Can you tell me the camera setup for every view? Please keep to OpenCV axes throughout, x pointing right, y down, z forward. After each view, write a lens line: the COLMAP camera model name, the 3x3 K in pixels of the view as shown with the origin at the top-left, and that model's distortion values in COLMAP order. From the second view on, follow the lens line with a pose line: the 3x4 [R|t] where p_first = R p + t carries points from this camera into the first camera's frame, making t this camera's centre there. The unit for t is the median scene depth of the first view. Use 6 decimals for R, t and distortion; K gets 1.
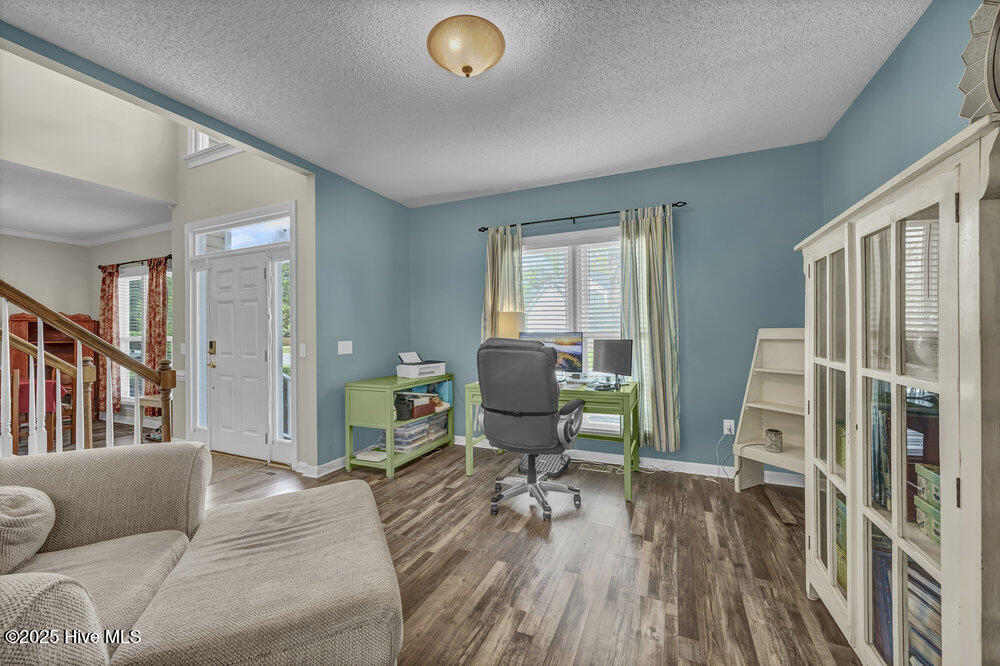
lens RADIAL K [[388.0, 0, 504.4], [0, 388.0, 332.6], [0, 0, 1]] dist [-0.004145, 0.000291]
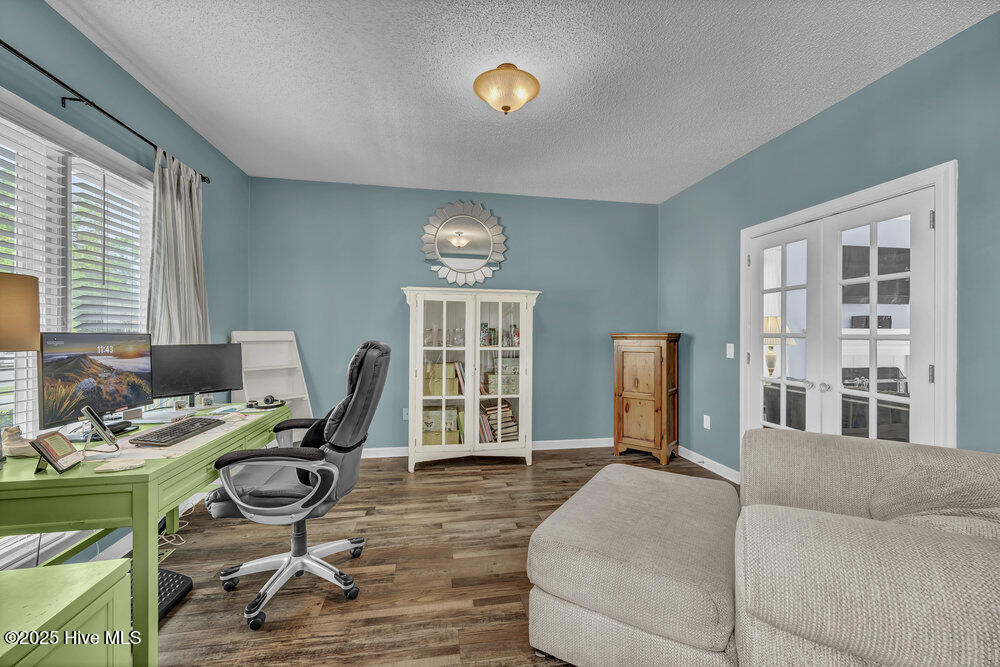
lens RADIAL K [[388.0, 0, 503.8], [0, 388.0, 337.7], [0, 0, 1]] dist [-0.004145, 0.000291]
pose [[-0.550350, 0.000365, 0.834934, -0.780030], [-0.002372, 0.999995, -0.002000, 0.006686], [-0.834931, -0.003082, -0.550346, 1.202903]]
